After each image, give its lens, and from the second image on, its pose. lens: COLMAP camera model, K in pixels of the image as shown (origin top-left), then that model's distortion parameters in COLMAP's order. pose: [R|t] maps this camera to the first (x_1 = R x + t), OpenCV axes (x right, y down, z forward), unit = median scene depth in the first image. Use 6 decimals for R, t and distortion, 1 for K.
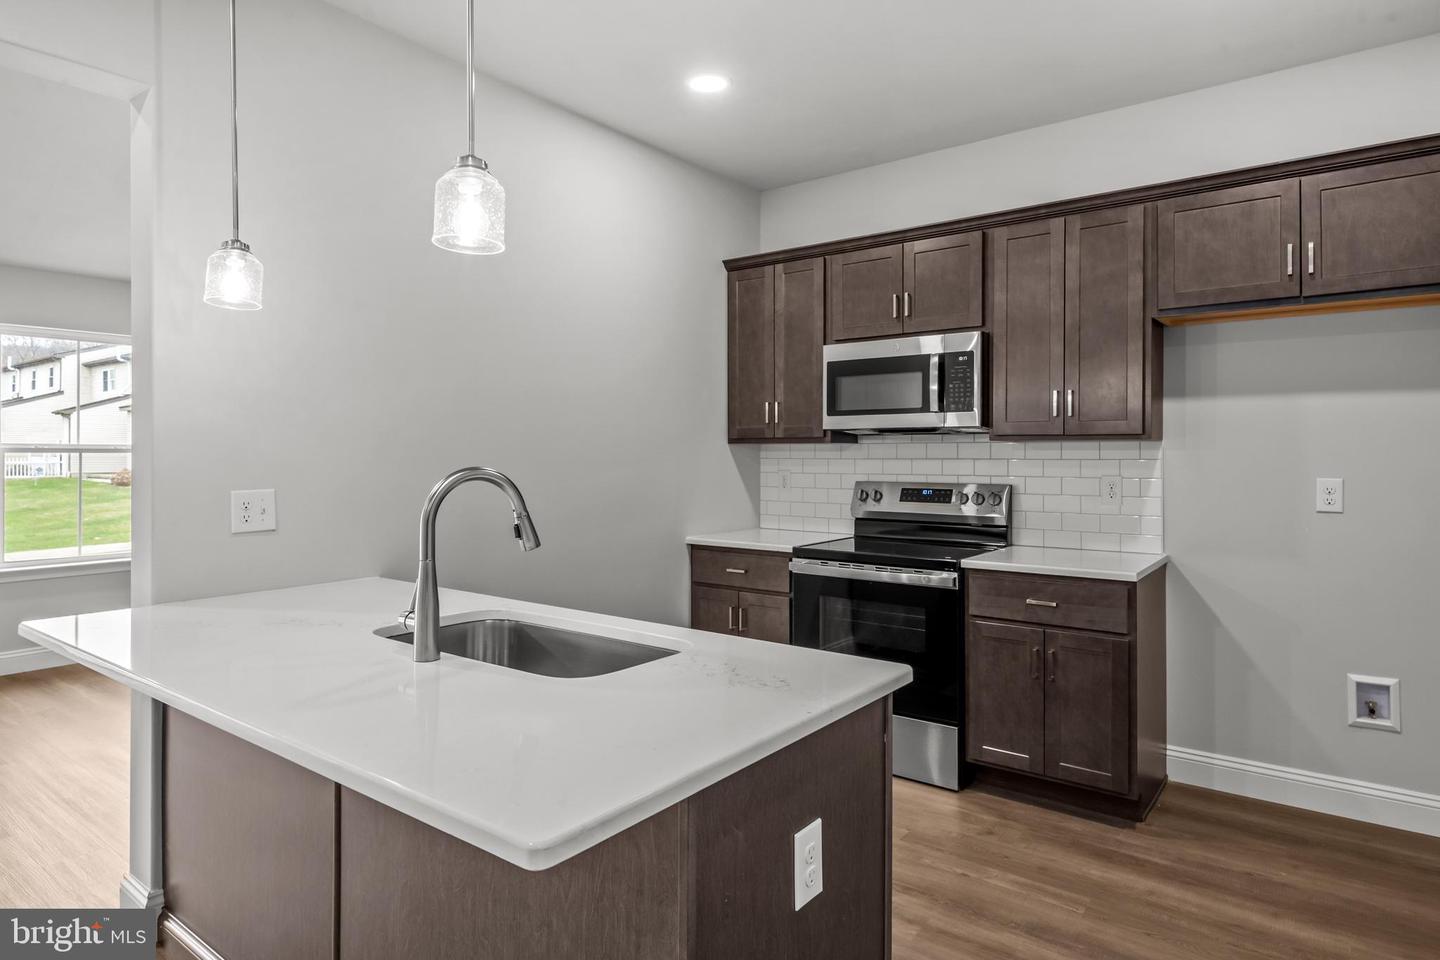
lens RADIAL K [[819.3, 0, 703.4], [0, 819.3, 459.3], [0, 0, 1]] dist [0.006414, 0.002850]
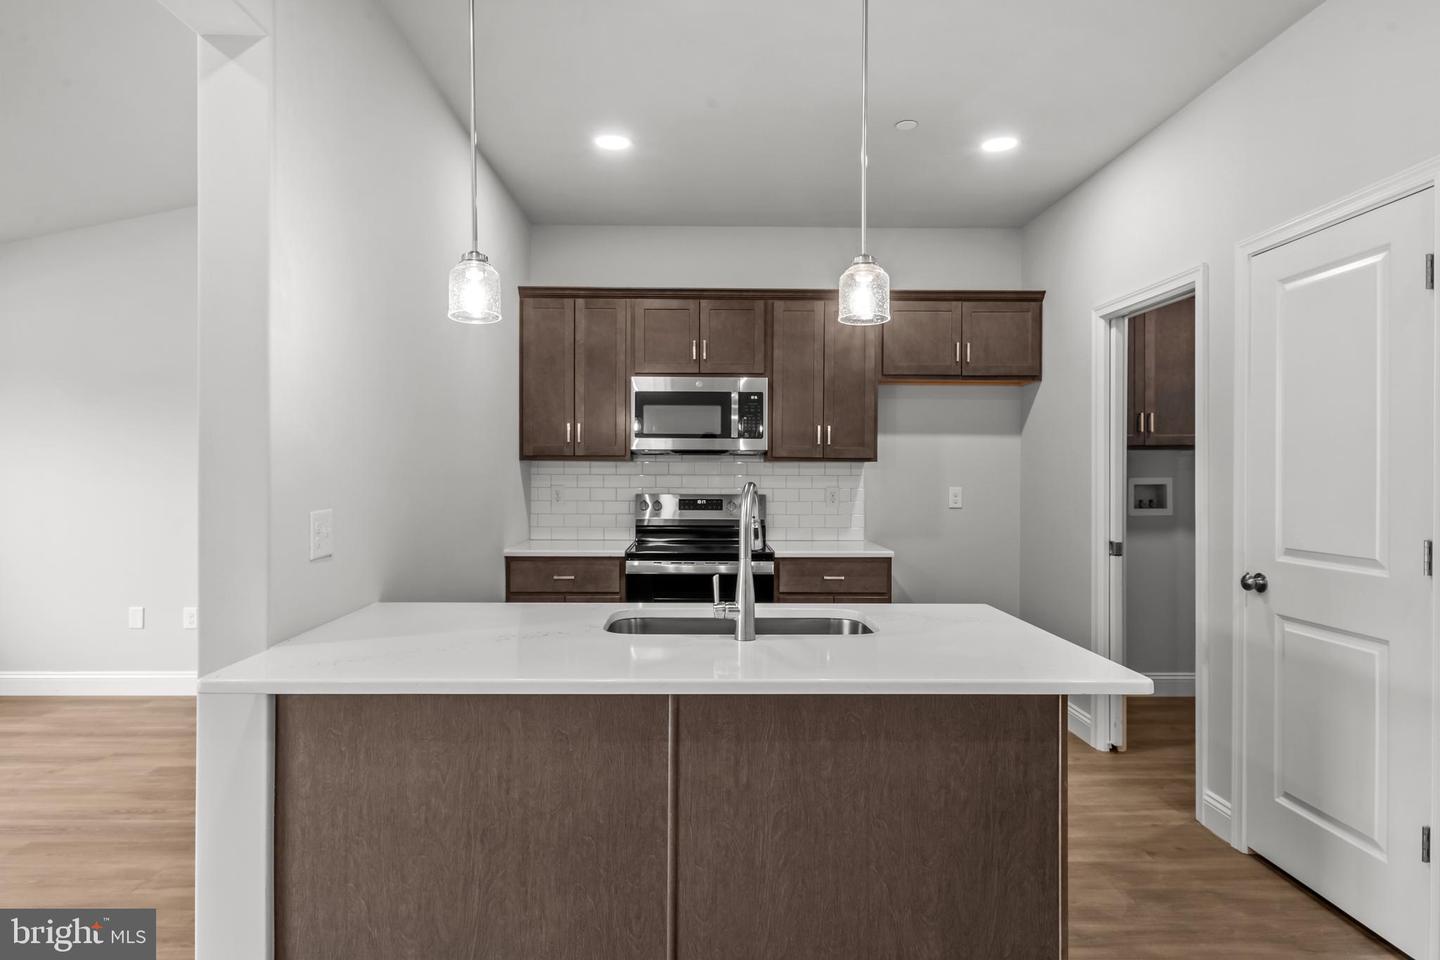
lens RADIAL K [[819.3, 0, 700.7], [0, 819.3, 474.3], [0, 0, 1]] dist [0.006414, 0.002850]
pose [[0.785999, -0.000155, 0.618228, -0.553029], [-0.000208, 1.000000, 0.000515, -0.002313], [-0.618228, -0.000533, 0.785998, 0.036768]]
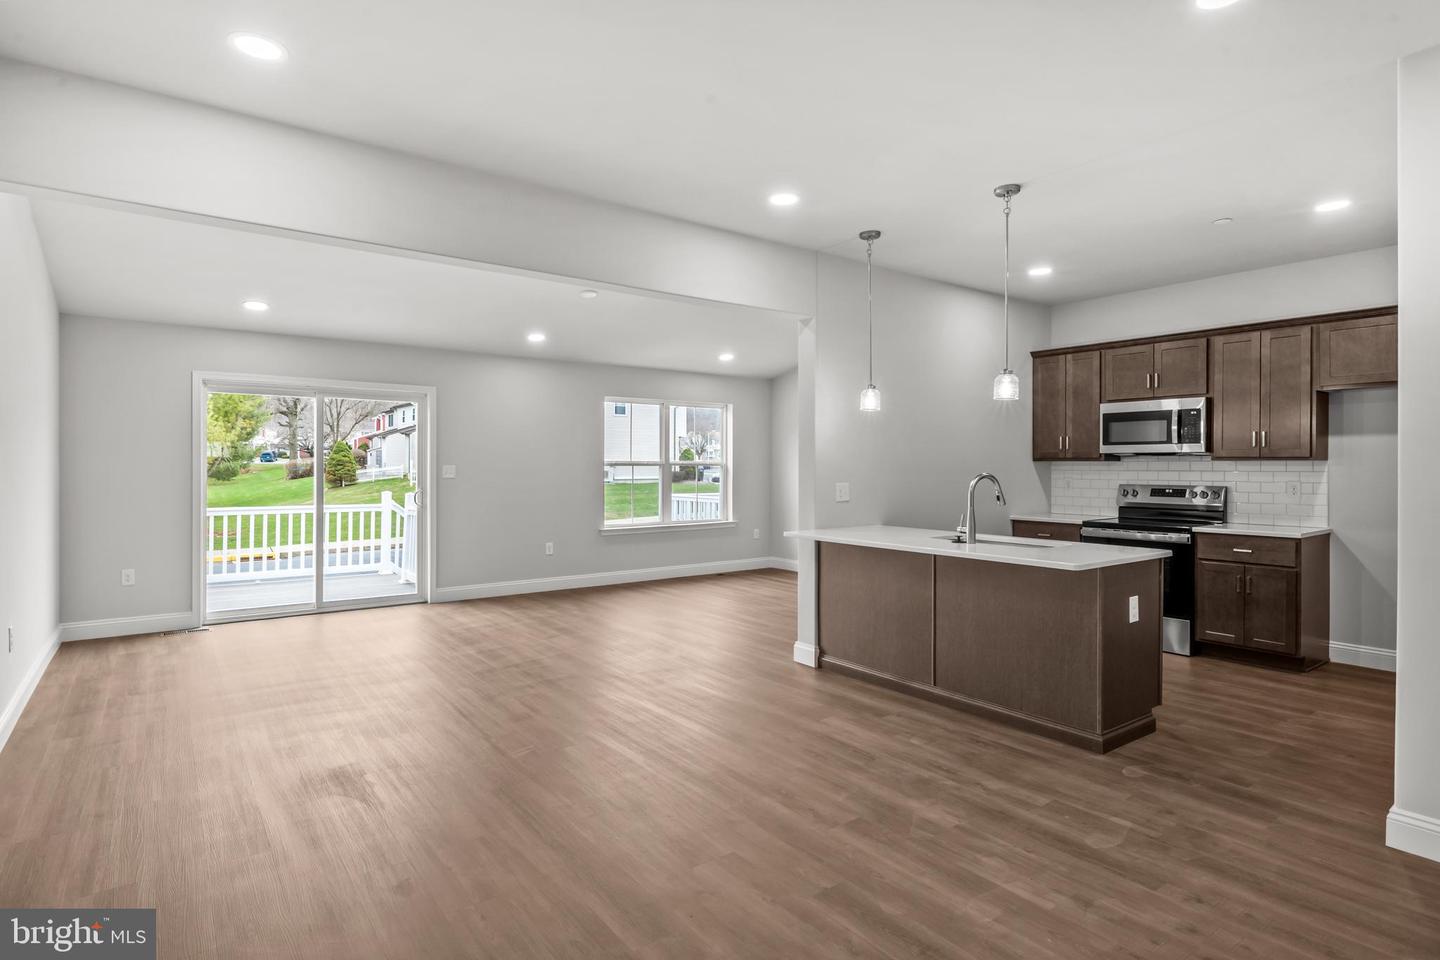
lens RADIAL K [[730.7, 0, 717.0], [0, 730.7, 469.9], [0, 0, 1]] dist [0.008293, -0.009371]
pose [[0.963985, 0.002564, -0.265946, -0.243008], [-0.002623, 0.999997, 0.000131, -0.000014], [0.265945, 0.000571, 0.963988, -0.759284]]
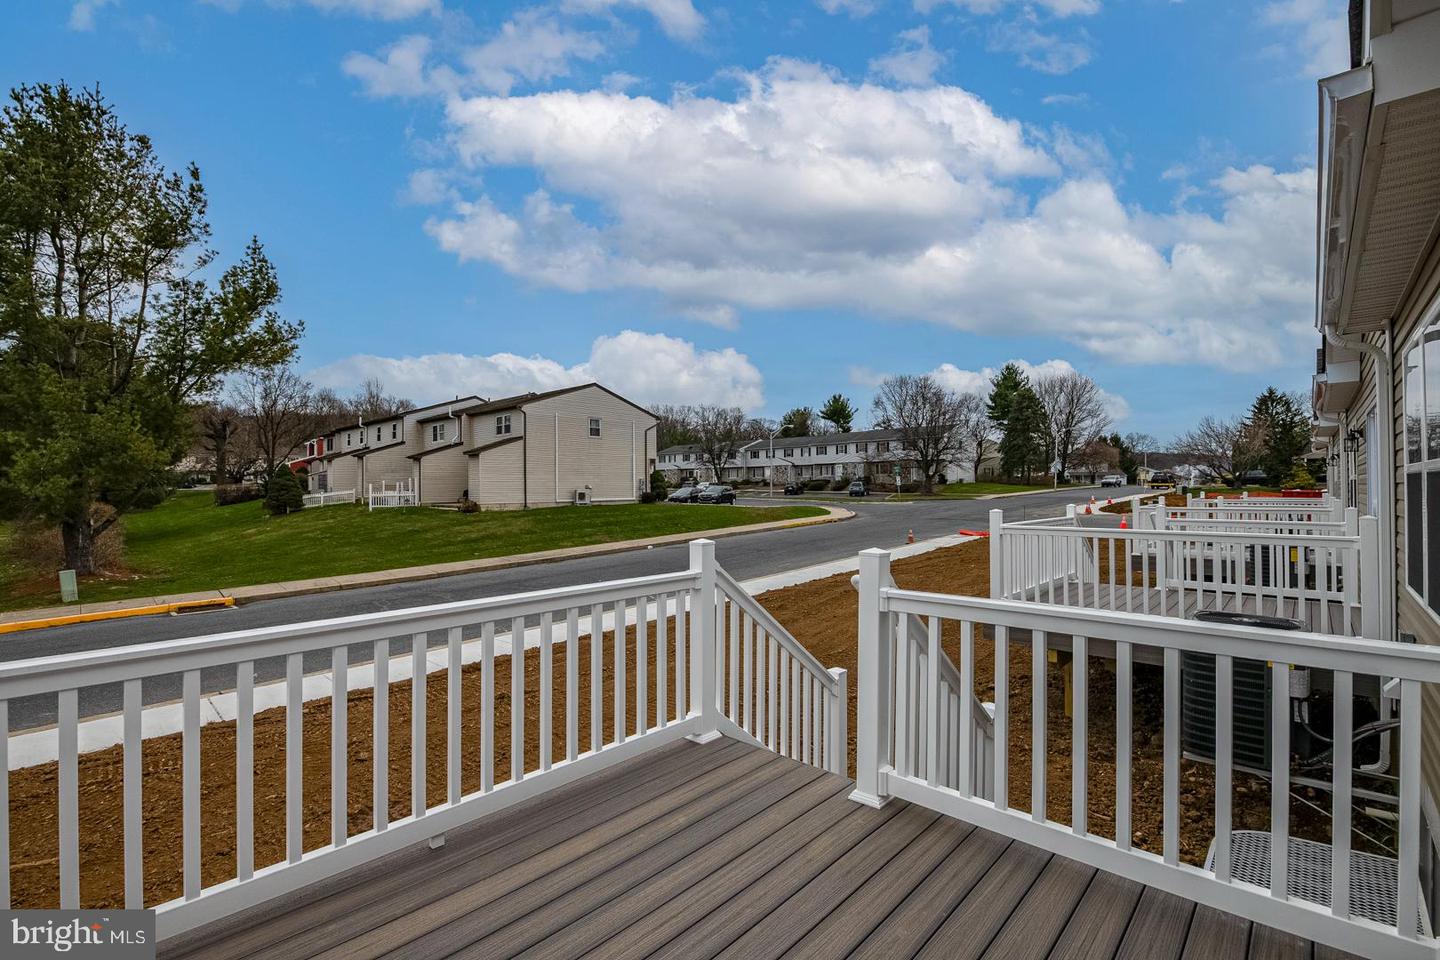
lens RADIAL K [[618.4, 0, 718.2], [0, 618.4, 481.7], [0, 0, 1]] dist [-0.002542, -0.001219]
pose [[0.994890, -0.010278, -0.100441, -2.234234], [0.008938, 0.999865, -0.013776, 0.004228], [0.100569, 0.012808, 0.994848, 0.721938]]
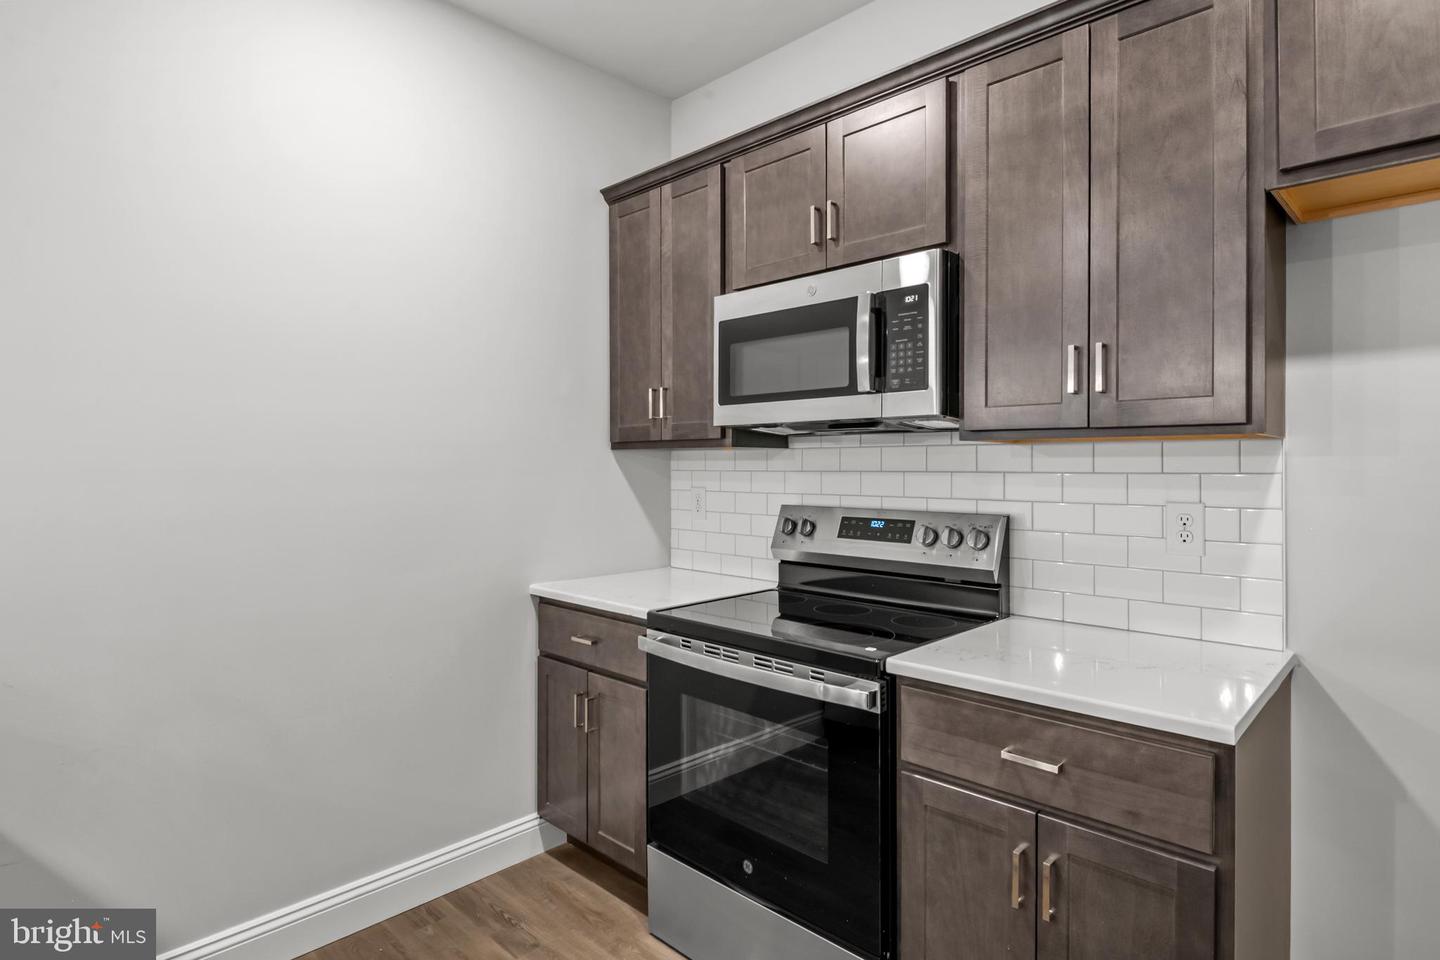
lens RADIAL K [[761.4, 0, 702.2], [0, 761.4, 468.5], [0, 0, 1]] dist [-0.001676, -0.001471]
pose [[0.992911, -0.000075, -0.118858, 0.235481], [-0.000114, 0.999999, -0.001582, -0.002312], [0.118858, 0.001585, 0.992910, 0.451627]]
